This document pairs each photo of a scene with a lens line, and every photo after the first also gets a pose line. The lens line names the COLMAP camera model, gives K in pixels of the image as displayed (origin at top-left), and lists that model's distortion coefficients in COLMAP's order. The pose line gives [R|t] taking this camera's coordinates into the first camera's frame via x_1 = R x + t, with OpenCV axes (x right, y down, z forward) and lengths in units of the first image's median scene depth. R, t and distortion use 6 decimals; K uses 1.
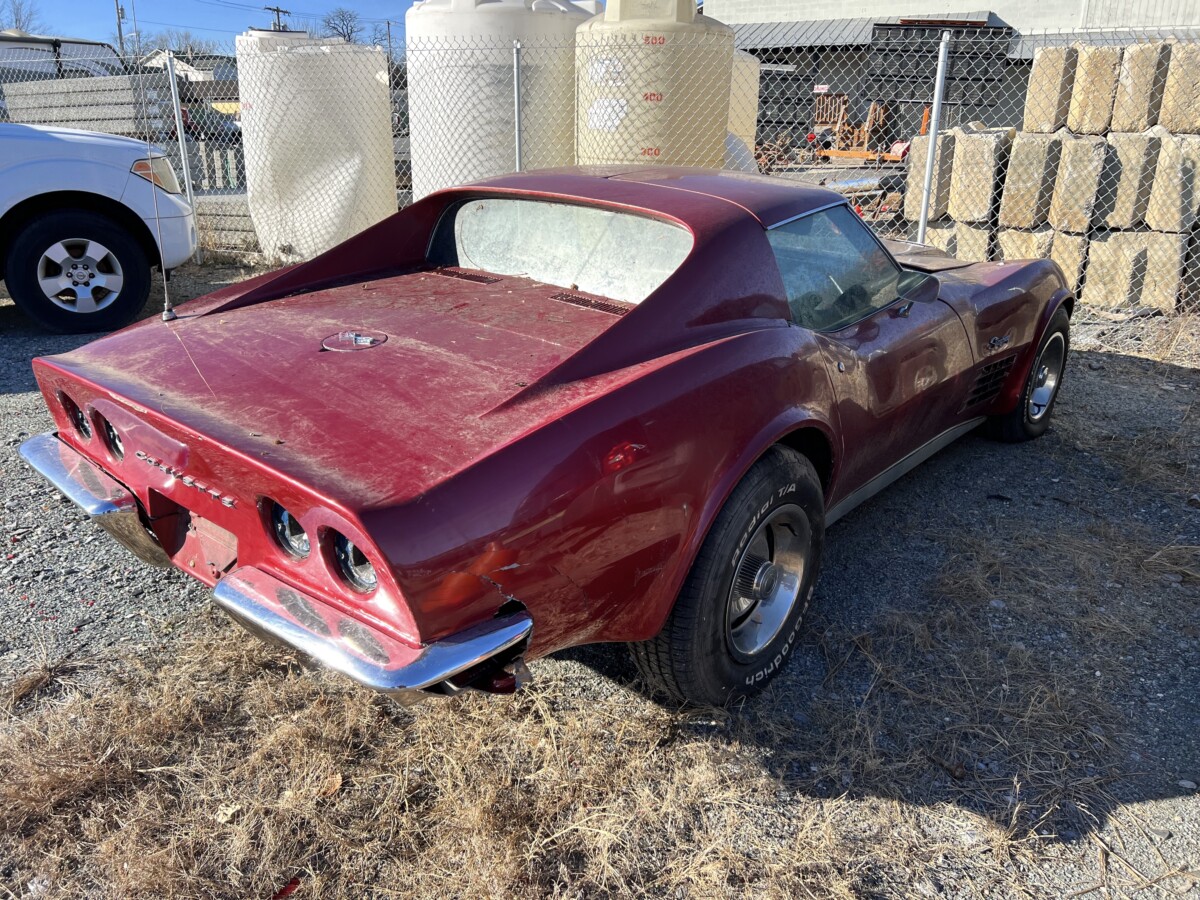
lens RADIAL K [[922.1, 0, 600.1], [0, 922.1, 447.3], [0, 0, 1]] dist [0.056359, -0.063009]
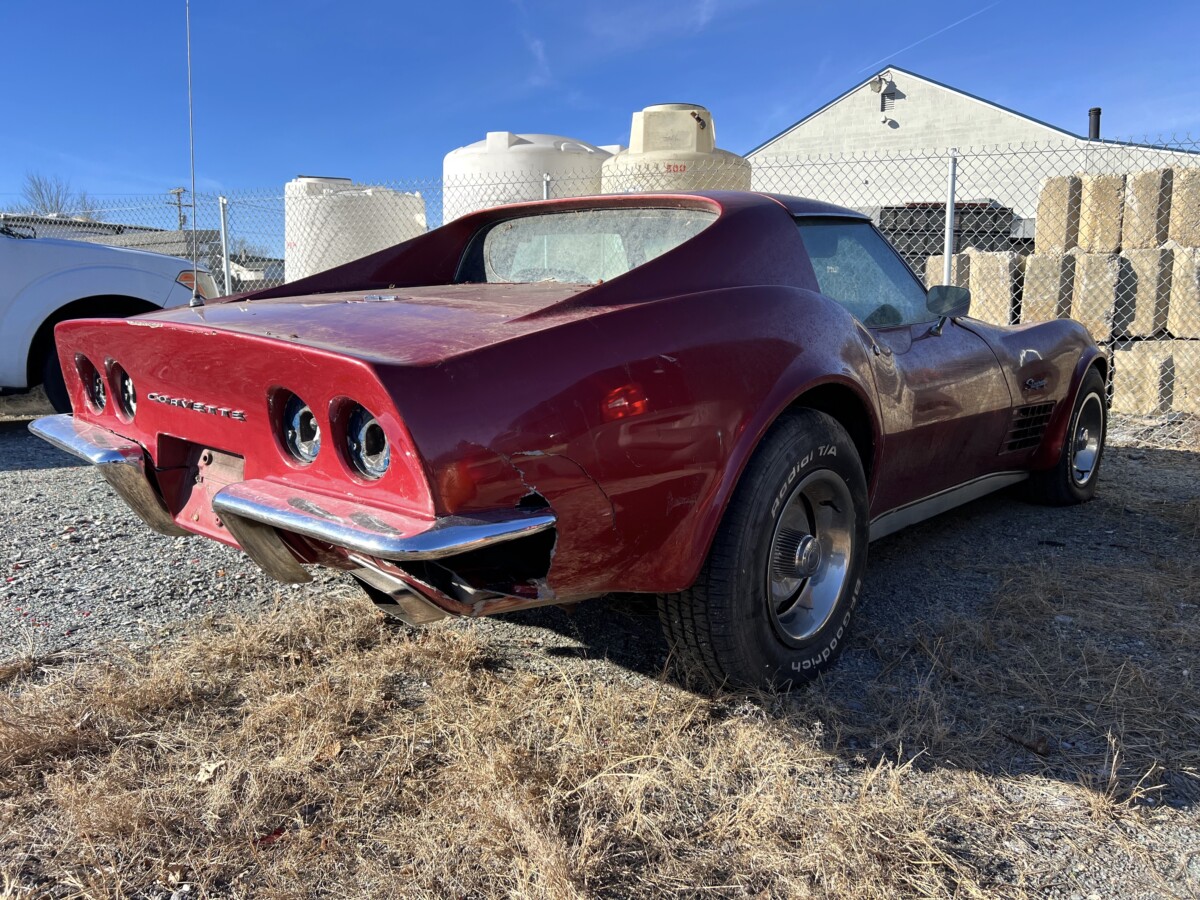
lens RADIAL K [[922.1, 0, 603.0], [0, 922.1, 441.4], [0, 0, 1]] dist [0.056359, -0.063009]
pose [[0.999710, -0.005206, -0.023504, -0.003686], [0.000277, 0.978758, -0.205018, 0.204471], [0.024072, 0.204952, 0.978476, 0.061968]]
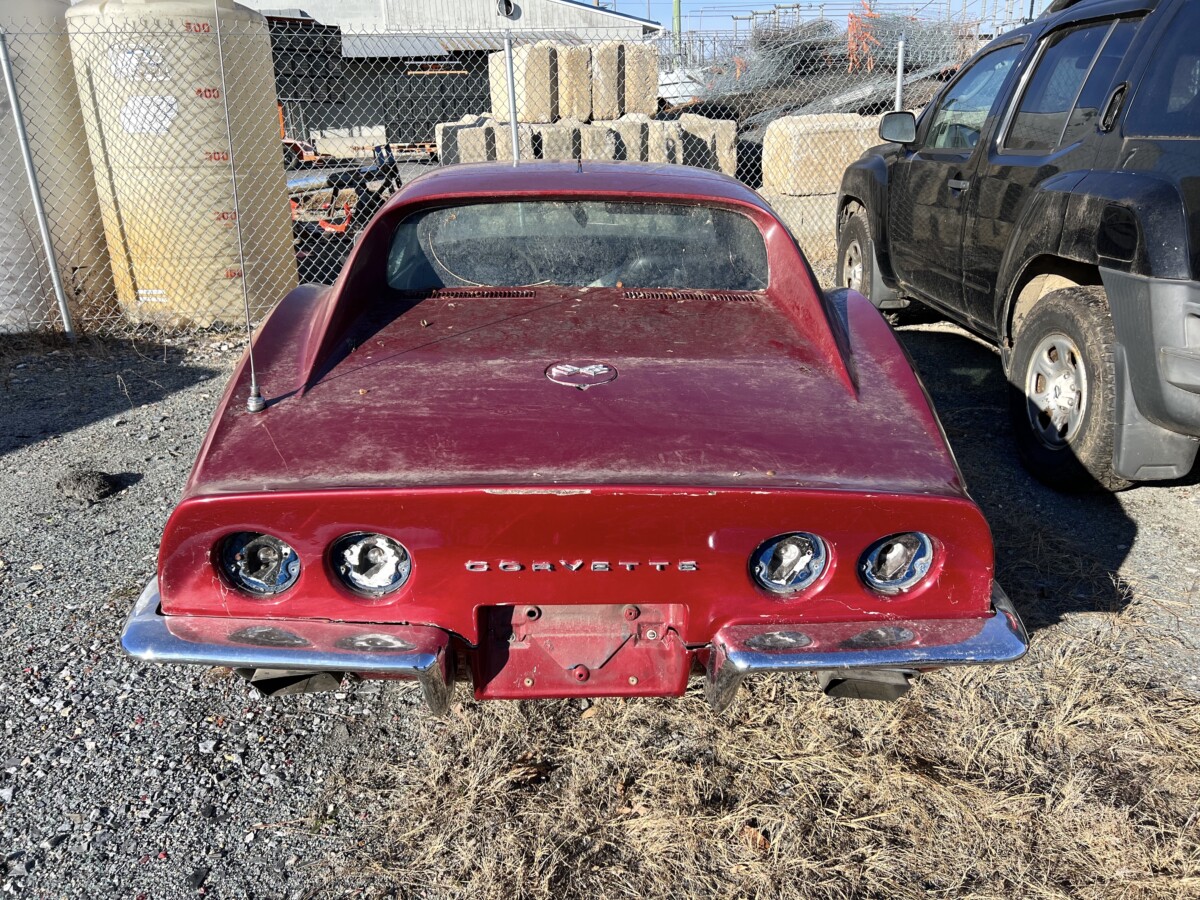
lens RADIAL K [[922.1, 0, 617.5], [0, 922.1, 455.9], [0, 0, 1]] dist [0.056359, -0.063009]
pose [[0.745640, -0.255899, 0.615253, -0.690188], [0.249507, 0.963370, 0.098306, -0.101366], [-0.617873, 0.080209, 0.782176, 0.269767]]
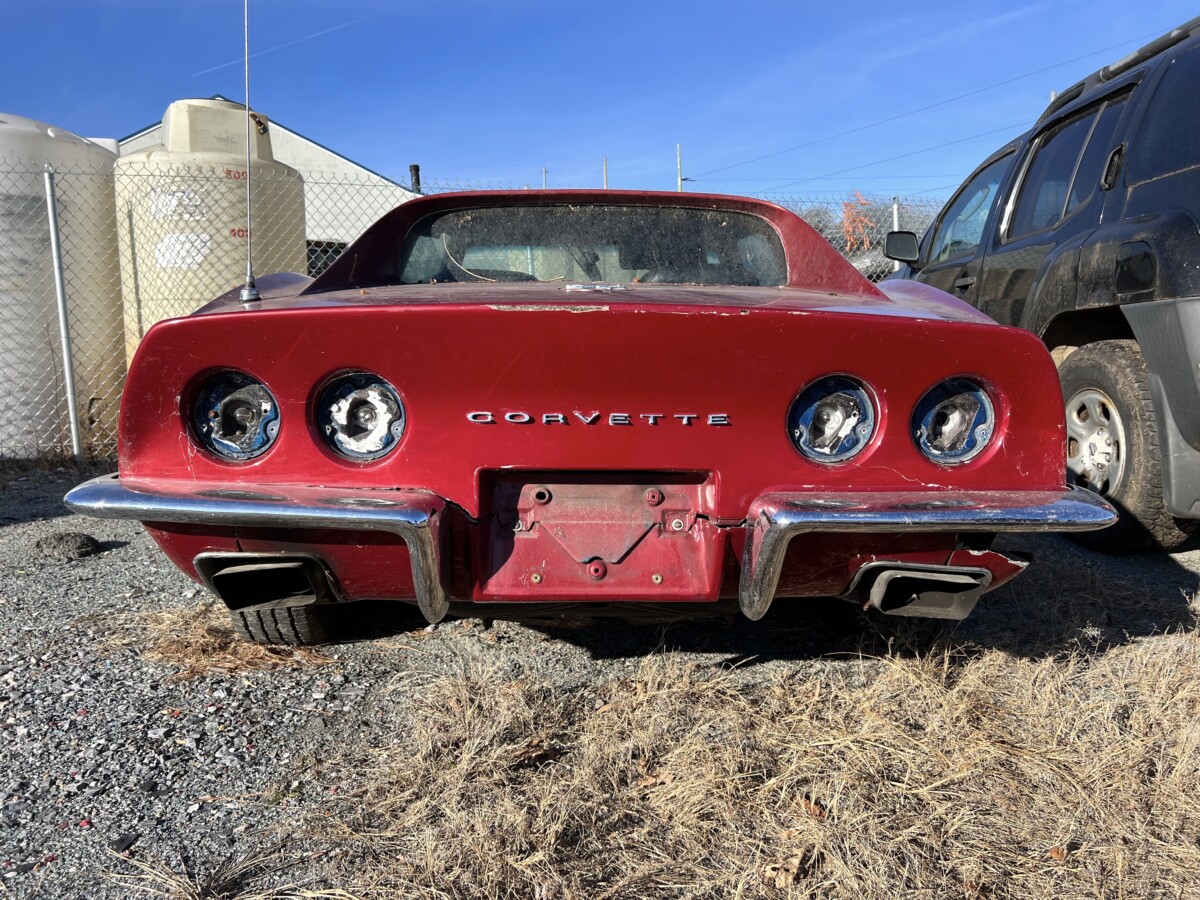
lens RADIAL K [[922.1, 0, 623.2], [0, 922.1, 448.0], [0, 0, 1]] dist [0.056359, -0.063009]
pose [[0.749045, -0.102594, 0.654528, -0.694715], [0.254421, 0.956730, -0.141198, 0.122297], [-0.611721, 0.272289, 0.742736, 0.364408]]
